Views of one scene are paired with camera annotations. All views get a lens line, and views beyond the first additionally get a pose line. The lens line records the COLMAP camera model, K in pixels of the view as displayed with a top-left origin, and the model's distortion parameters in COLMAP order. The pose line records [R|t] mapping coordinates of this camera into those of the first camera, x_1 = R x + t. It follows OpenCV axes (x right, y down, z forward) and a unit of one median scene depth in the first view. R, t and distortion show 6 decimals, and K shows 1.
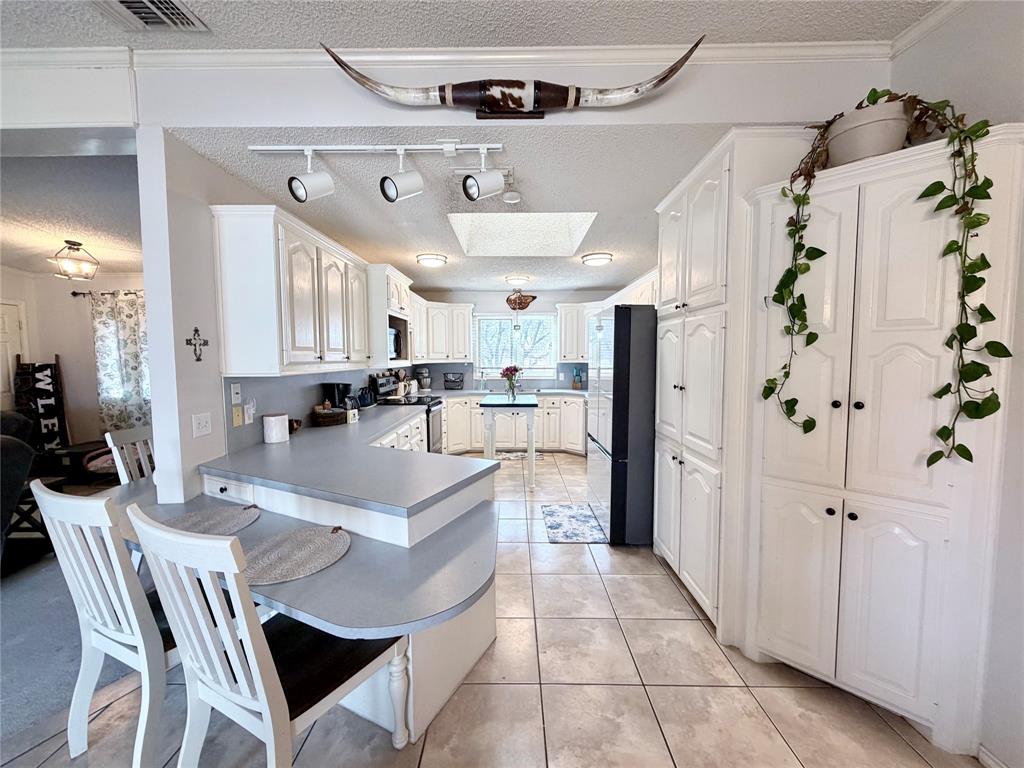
lens RADIAL K [[407.9, 0, 508.3], [0, 407.9, 387.0], [0, 0, 1]] dist [-0.000157, 0.000207]
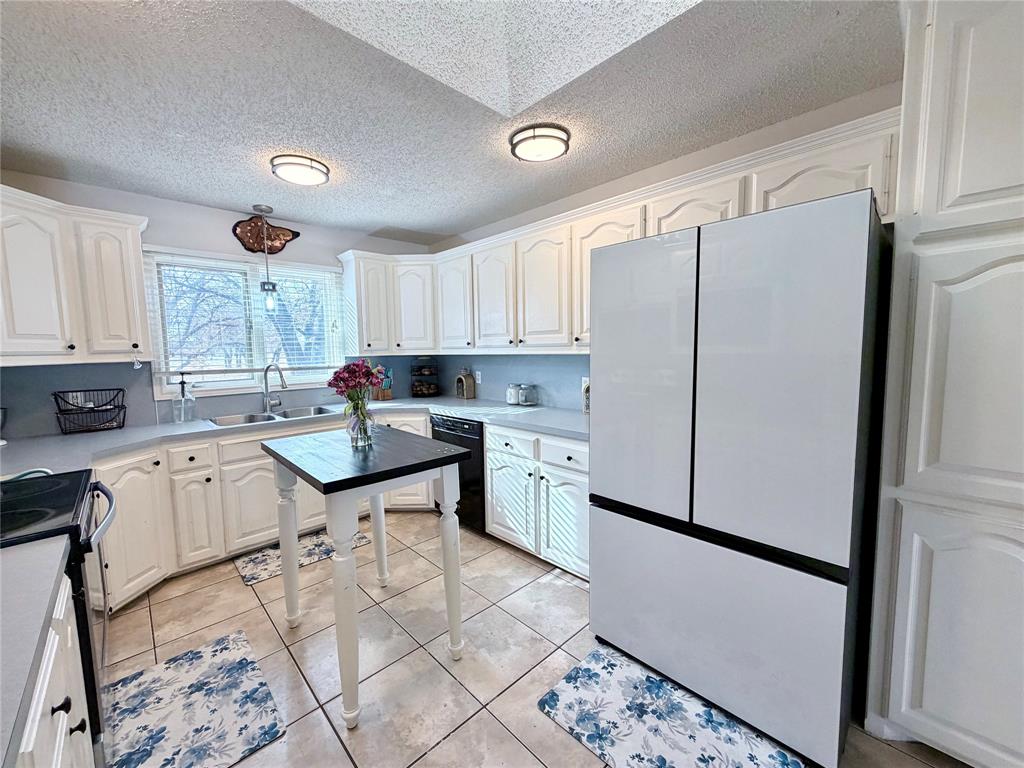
lens RADIAL K [[407.9, 0, 517.9], [0, 407.9, 382.8], [0, 0, 1]] dist [-0.000157, 0.000207]
pose [[0.707168, -0.070378, 0.703534, -0.132831], [0.064453, 0.997308, 0.034979, -0.031248], [-0.704102, 0.020608, 0.709800, 0.484093]]
